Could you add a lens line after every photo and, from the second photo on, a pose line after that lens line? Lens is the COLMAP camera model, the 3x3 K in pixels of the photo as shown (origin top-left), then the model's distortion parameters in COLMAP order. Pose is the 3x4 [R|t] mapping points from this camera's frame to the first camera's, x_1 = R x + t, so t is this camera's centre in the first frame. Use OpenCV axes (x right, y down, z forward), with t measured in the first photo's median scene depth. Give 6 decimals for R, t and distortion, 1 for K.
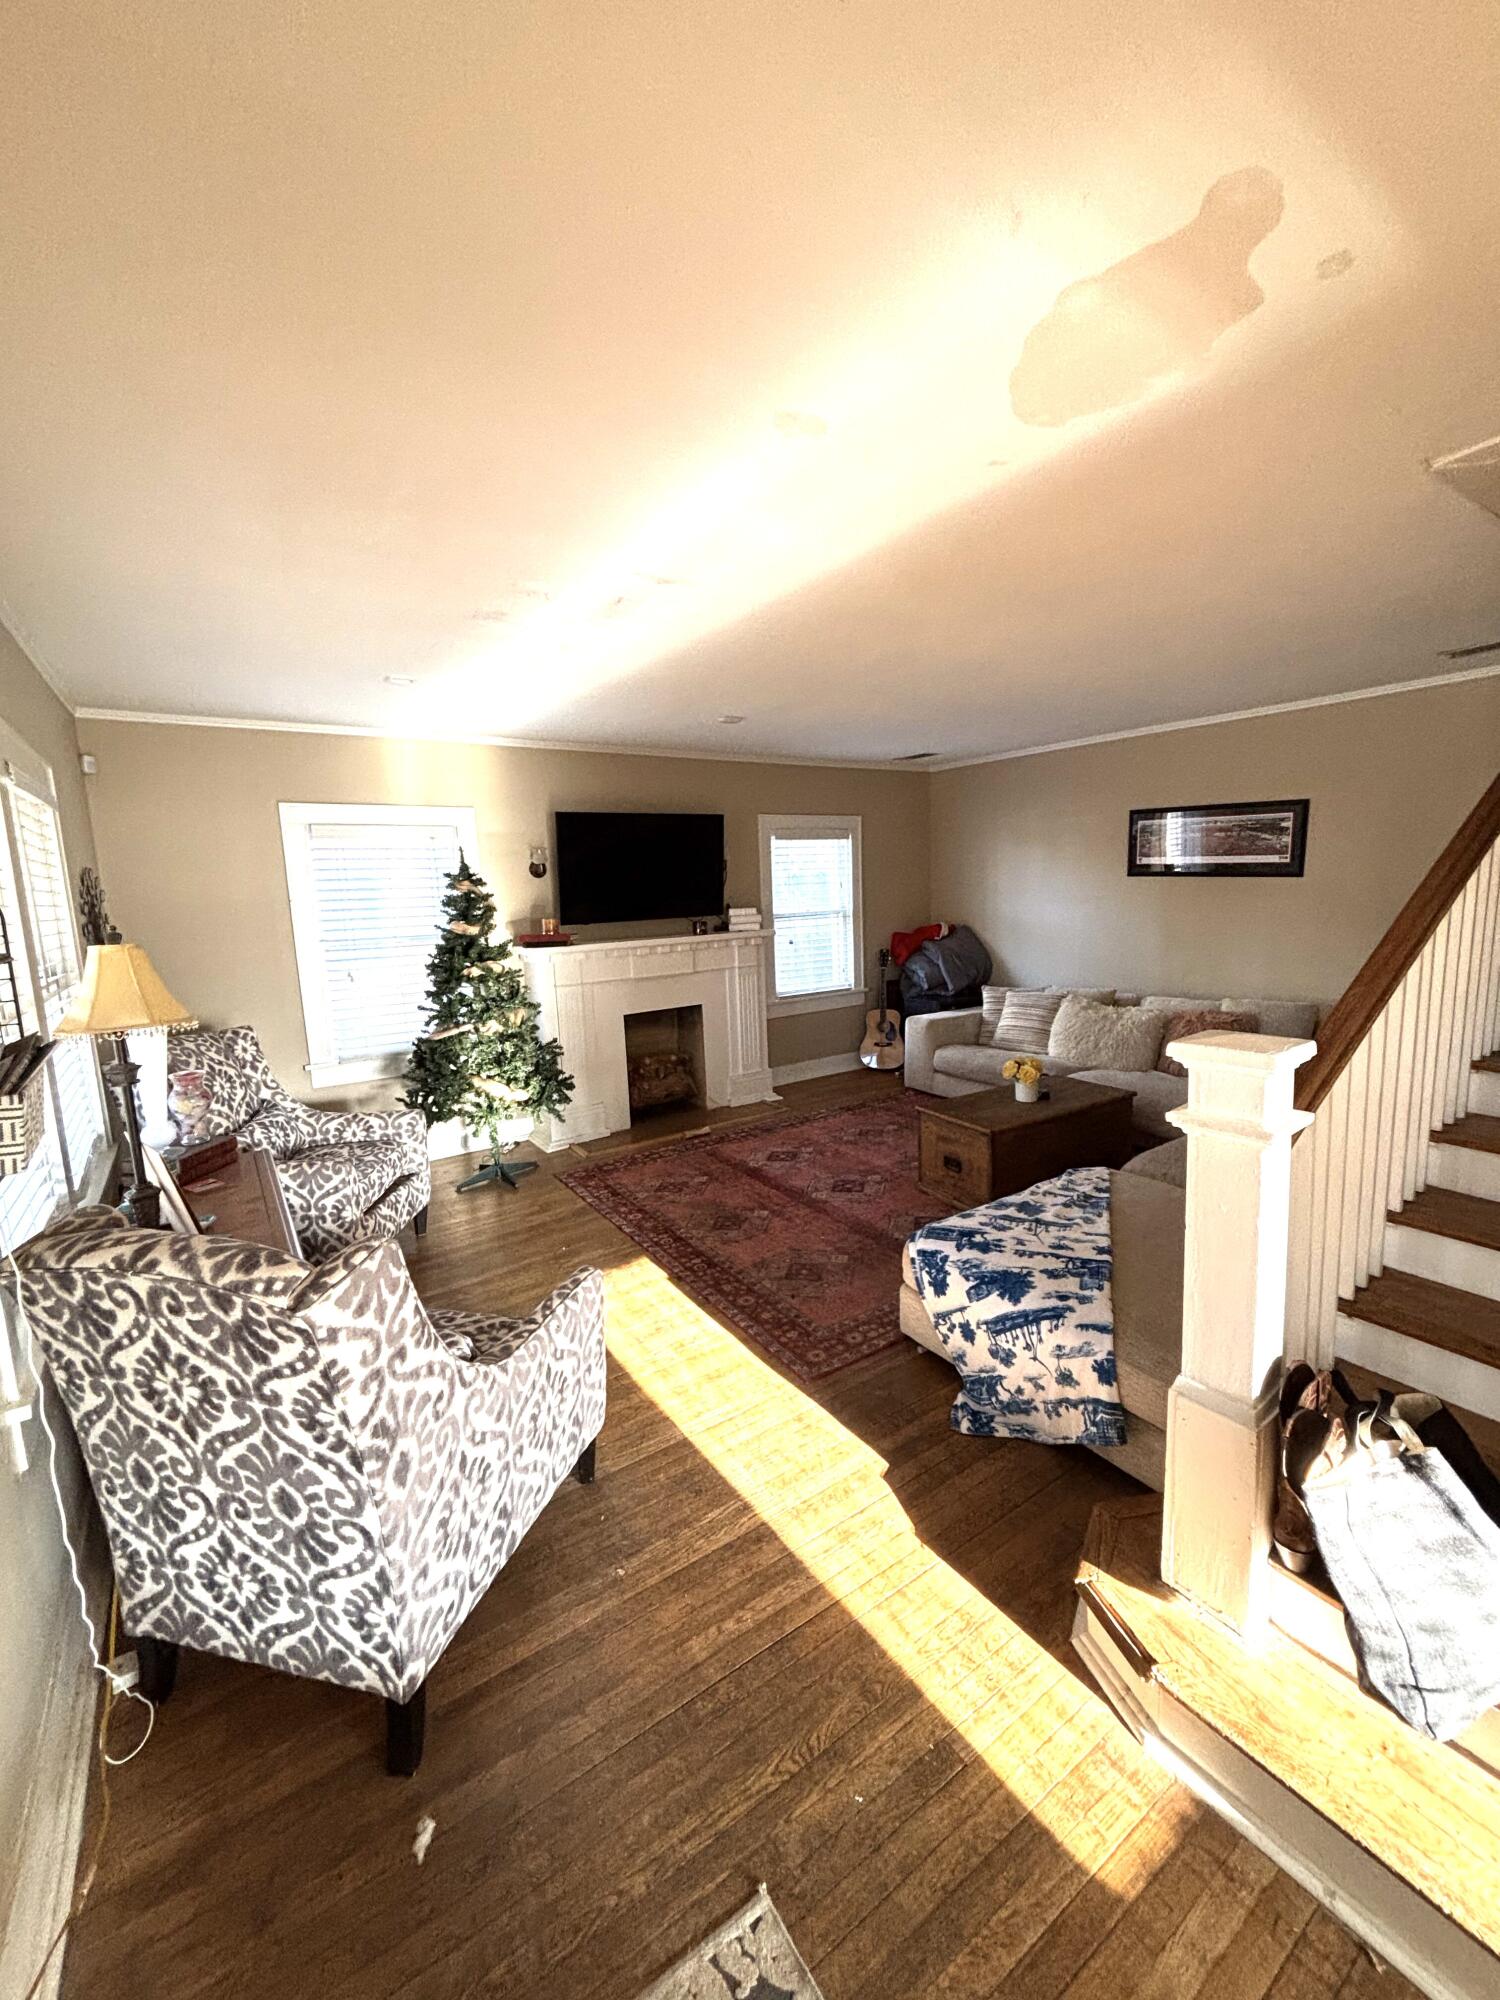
lens RADIAL K [[819.8, 0, 755.8], [0, 819.8, 1004.5], [0, 0, 1]] dist [0.183118, -0.000116]
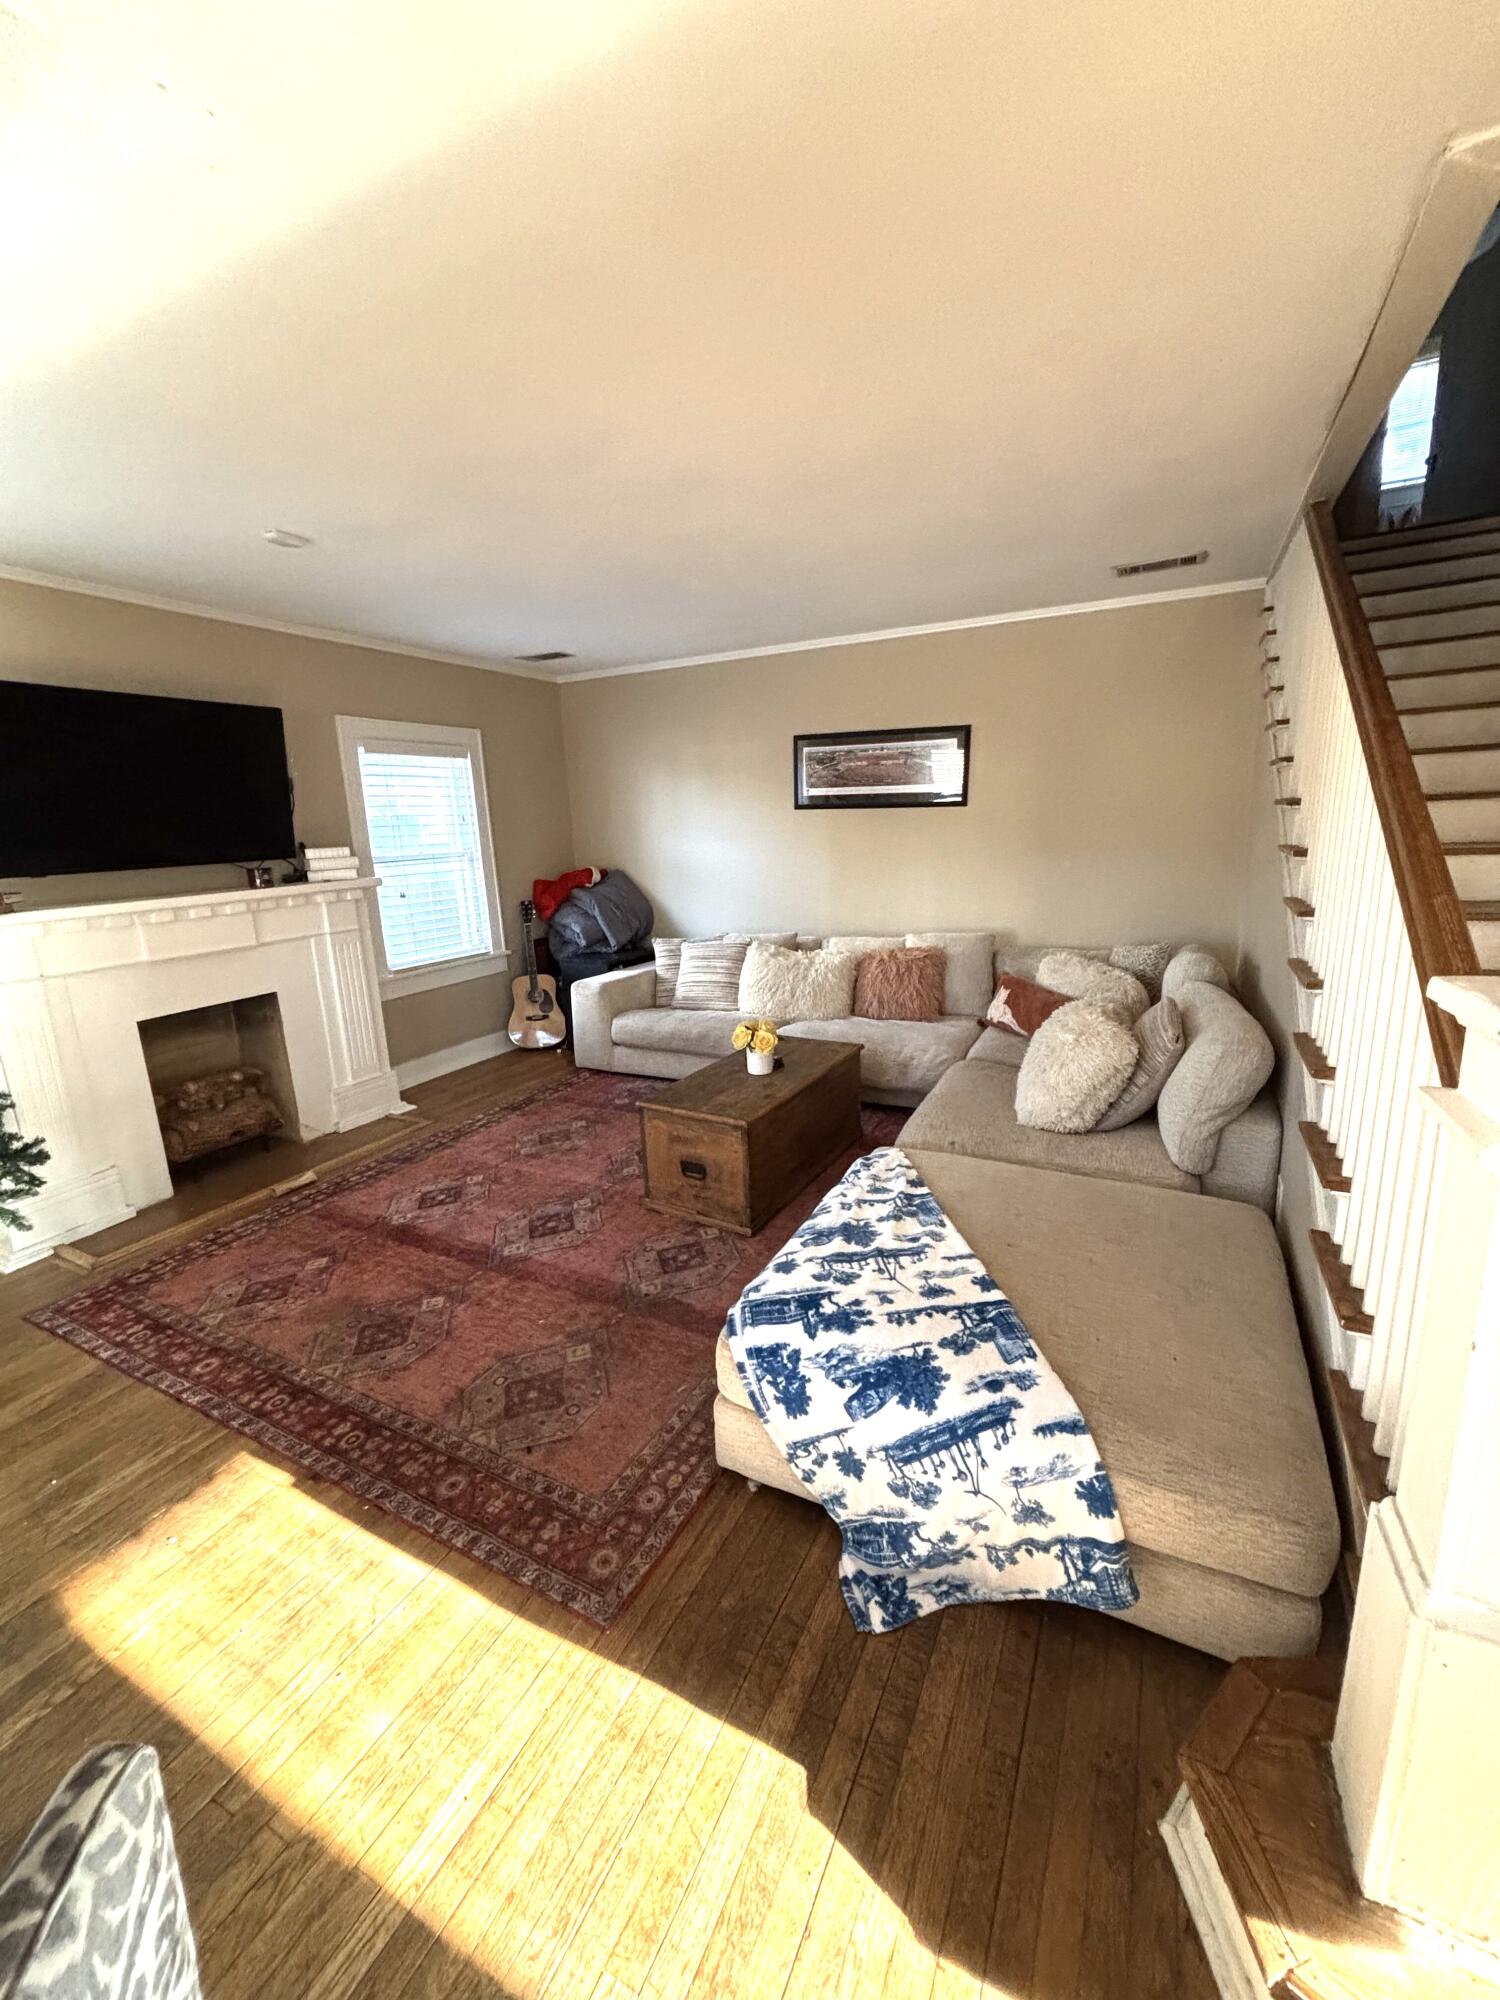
lens RADIAL K [[814.2, 0, 740.7], [0, 814.2, 1002.6], [0, 0, 1]] dist [0.015942, -0.000243]
pose [[0.885449, -0.103875, 0.452979, -0.046453], [0.081004, 0.994276, 0.069663, -0.010389], [-0.457623, -0.024990, 0.888795, 0.315866]]
